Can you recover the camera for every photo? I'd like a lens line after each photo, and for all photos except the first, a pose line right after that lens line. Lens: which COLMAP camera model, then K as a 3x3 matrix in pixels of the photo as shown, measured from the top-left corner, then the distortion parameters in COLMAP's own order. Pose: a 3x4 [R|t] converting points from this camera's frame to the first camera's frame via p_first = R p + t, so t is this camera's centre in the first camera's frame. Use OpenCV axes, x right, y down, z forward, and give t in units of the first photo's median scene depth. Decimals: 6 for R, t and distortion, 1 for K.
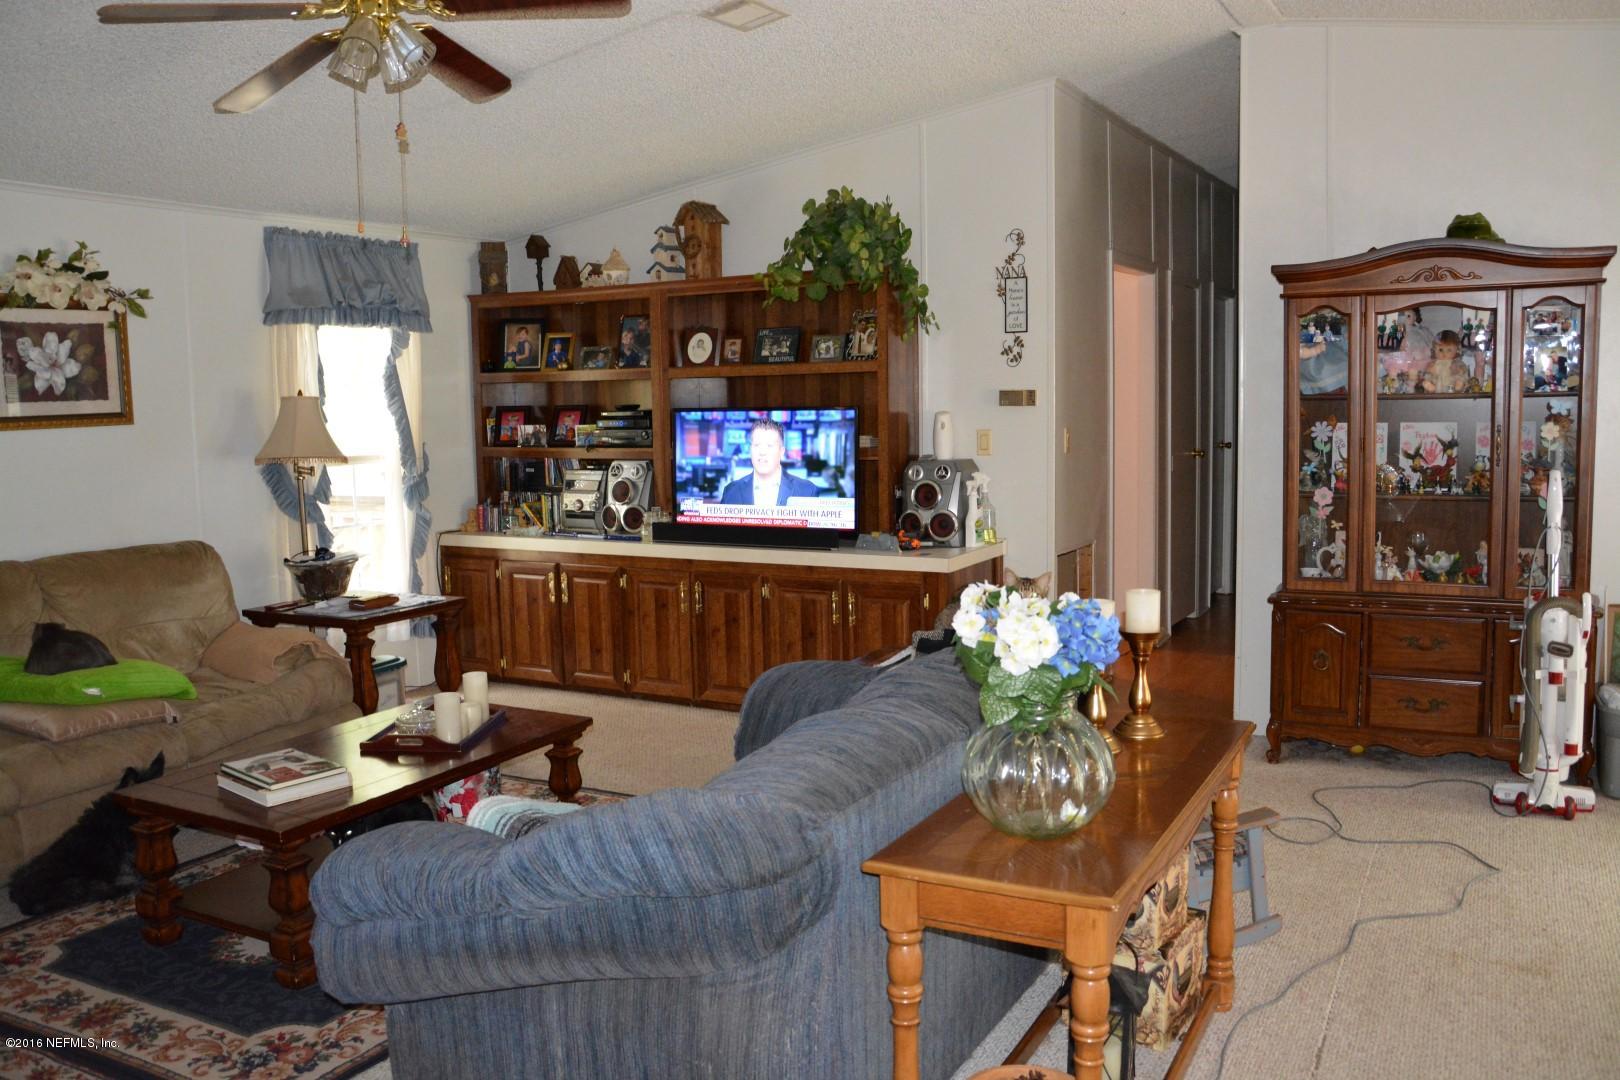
lens RADIAL K [[1325.4, 0, 805.7], [0, 1325.4, 541.2], [0, 0, 1]] dist [-0.071142, 0.039080]
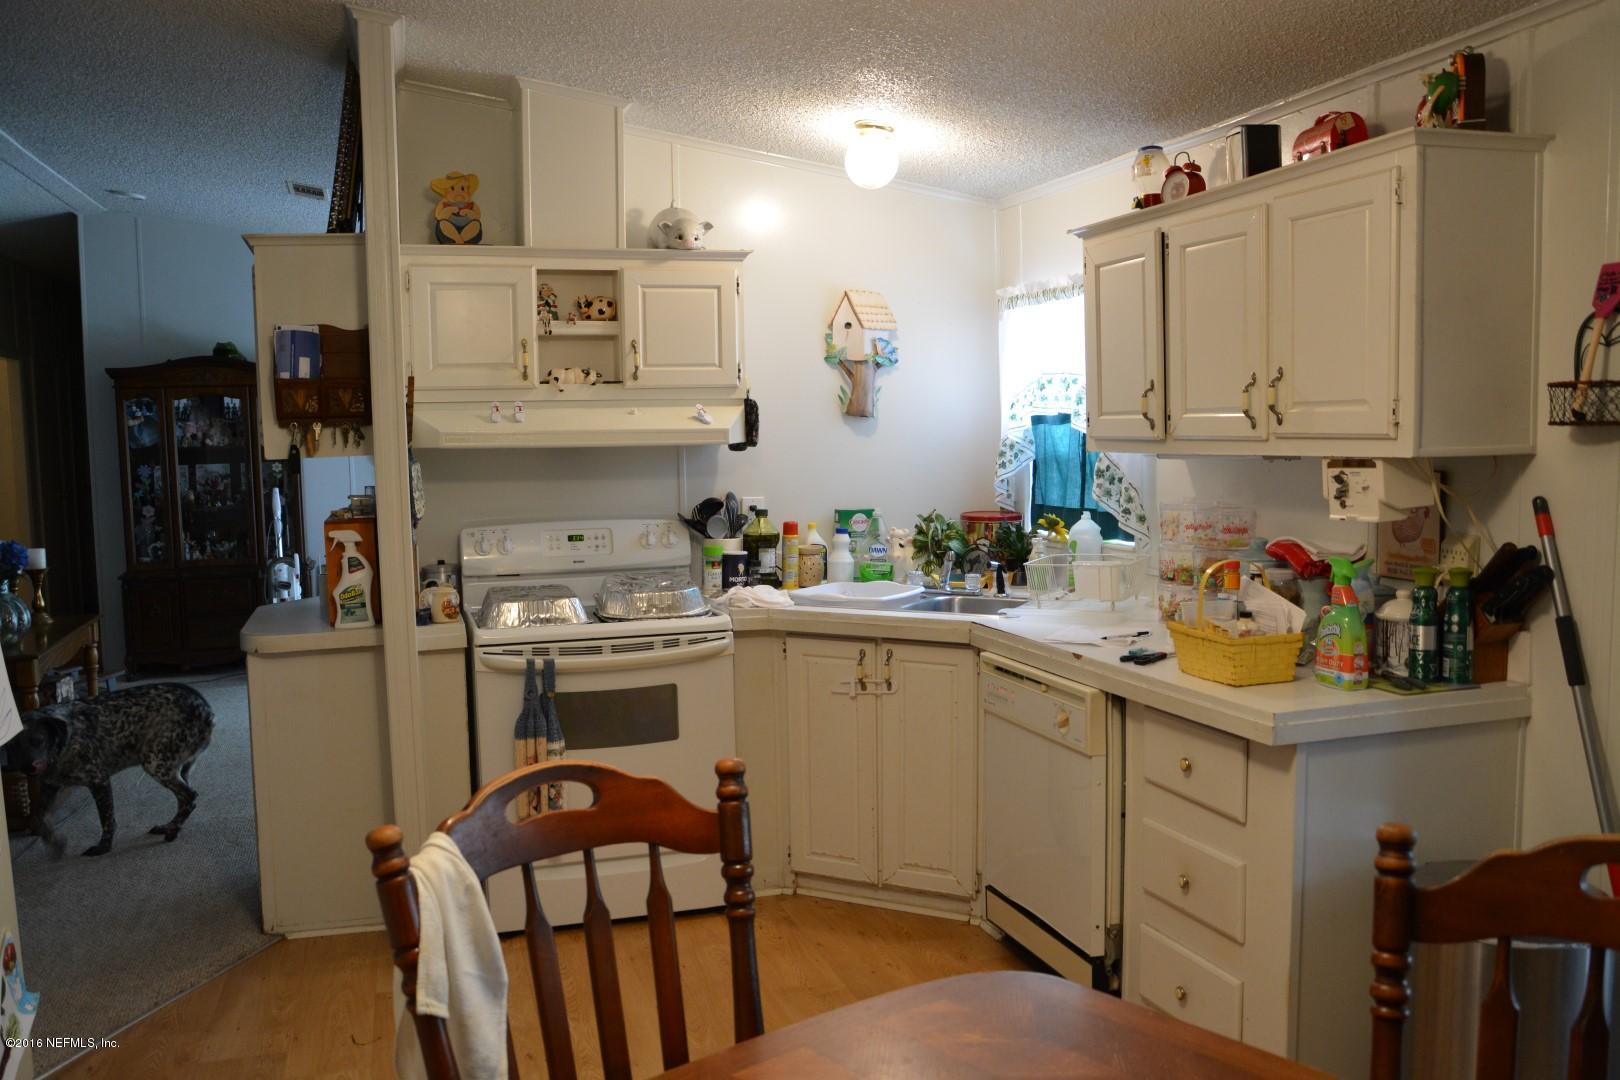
lens RADIAL K [[1325.4, 0, 803.0], [0, 1325.4, 543.8], [0, 0, 1]] dist [-0.071142, 0.039080]
pose [[0.692451, -0.057329, 0.719184, -0.162289], [0.082873, 0.996560, -0.000352, 0.057681], [-0.716690, 0.059845, 0.694820, -0.545617]]
